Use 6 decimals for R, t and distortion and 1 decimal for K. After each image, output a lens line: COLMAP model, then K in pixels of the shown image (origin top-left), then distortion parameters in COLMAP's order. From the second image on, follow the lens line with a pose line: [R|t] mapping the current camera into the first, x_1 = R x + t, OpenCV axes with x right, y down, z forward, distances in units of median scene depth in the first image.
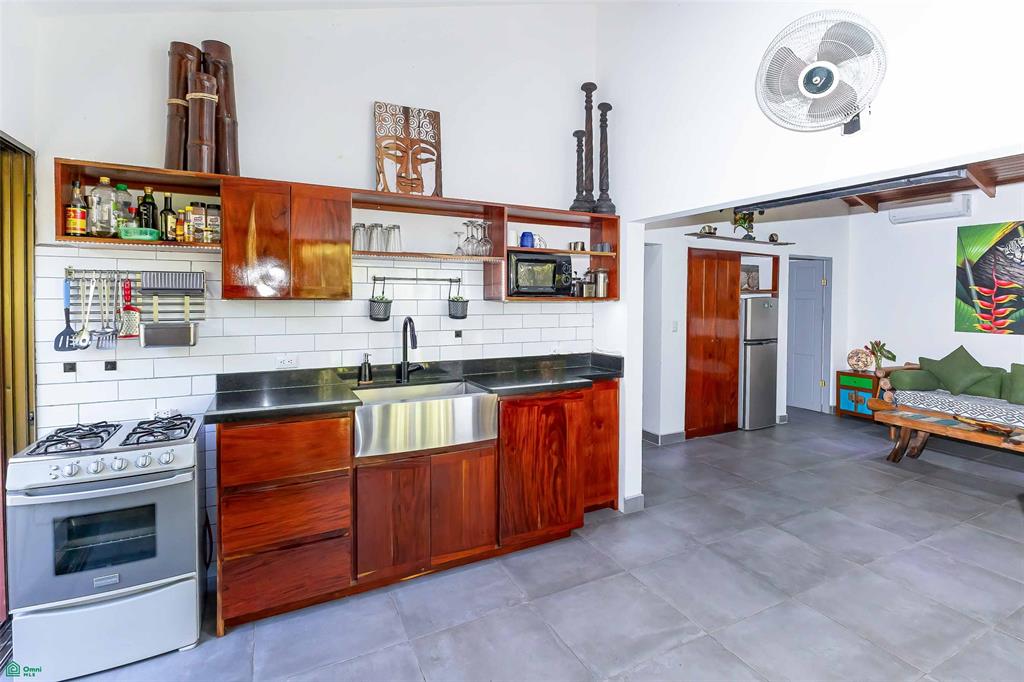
lens RADIAL K [[508.2, 0, 549.3], [0, 508.2, 302.1], [0, 0, 1]] dist [-0.000866, -0.000705]
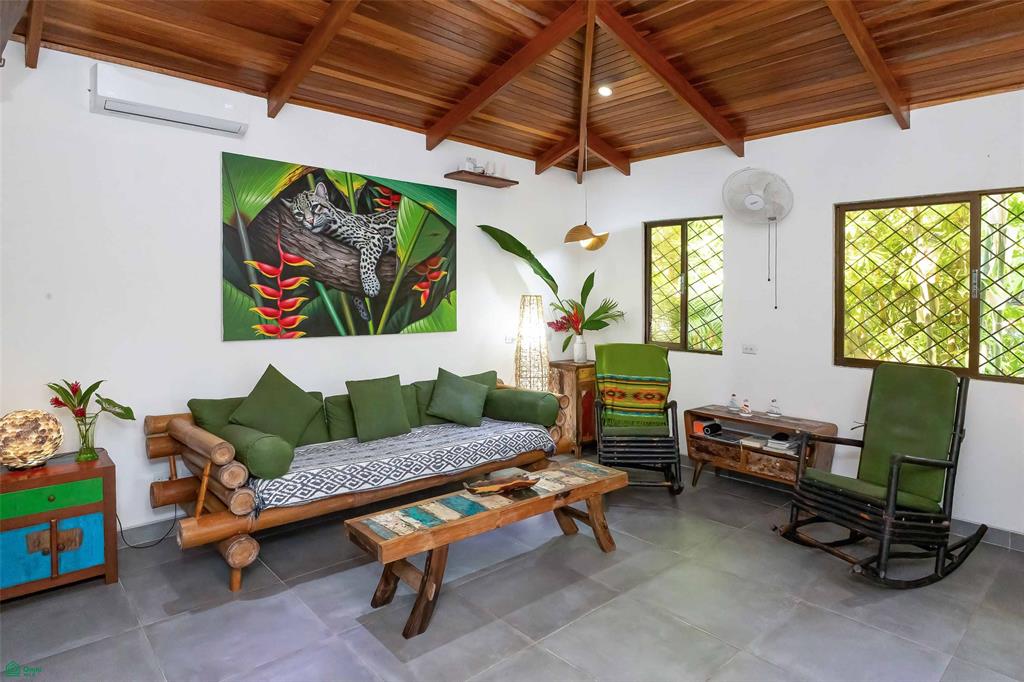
lens RADIAL K [[568.9, 0, 514.8], [0, 568.9, 300.3], [0, 0, 1]] dist [-0.004813, -0.000753]
pose [[-0.224601, -0.021939, 0.974204, 0.127462], [-0.003293, 0.999758, 0.021755, -0.001095], [-0.974445, 0.001678, -0.224618, 0.831319]]
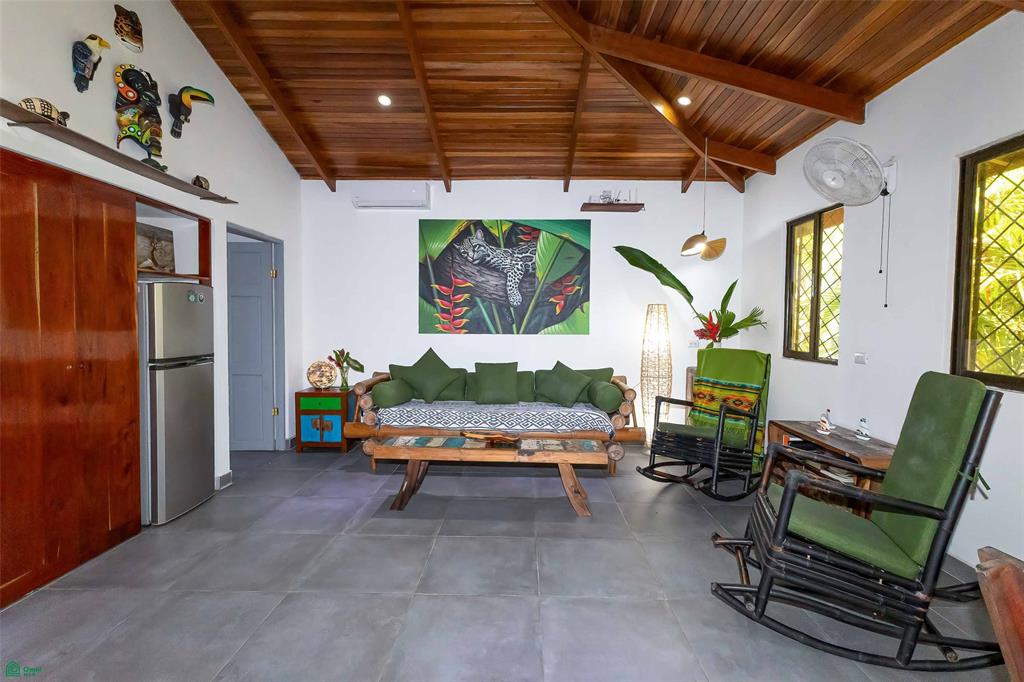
lens RADIAL K [[471.5, 0, 512.0], [0, 471.5, 341.0], [0, 0, 1]] dist [0.011050, 0.000104]
pose [[0.513921, -0.041255, 0.856845, 0.152202], [0.006662, 0.999005, 0.044105, 0.034774], [-0.857812, -0.016958, 0.513685, 0.415952]]
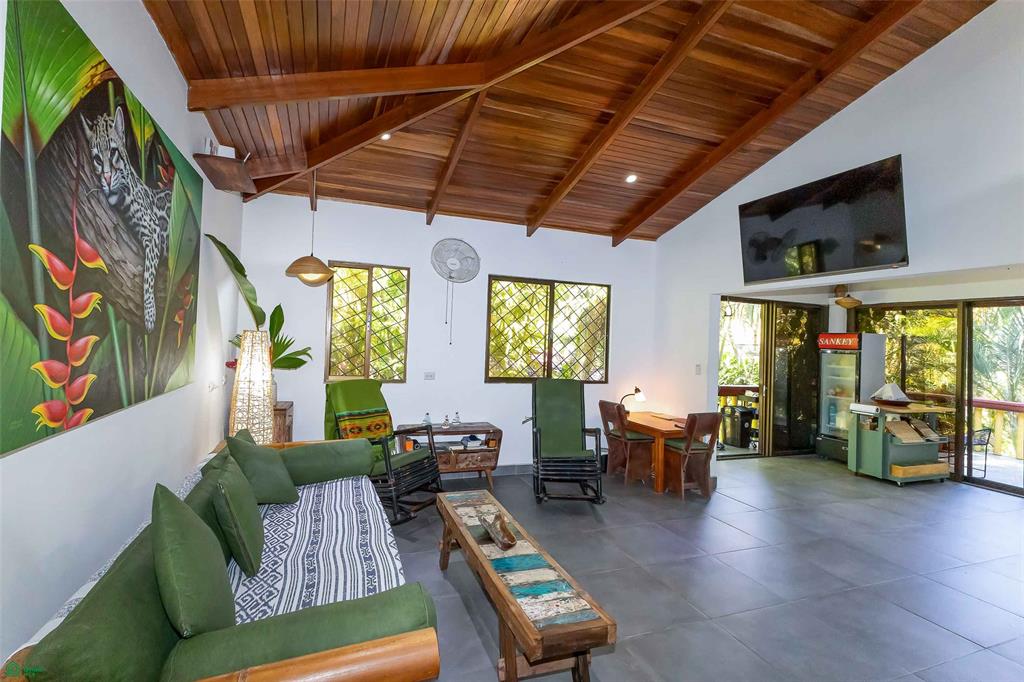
lens RADIAL K [[475.5, 0, 488.0], [0, 475.5, 328.8], [0, 0, 1]] dist [0.001835, 0.000140]
pose [[-0.984918, -0.039783, 0.168385, 0.578479], [-0.041497, 0.999116, -0.006668, -0.000205], [-0.167971, -0.013554, -0.985699, 1.152394]]
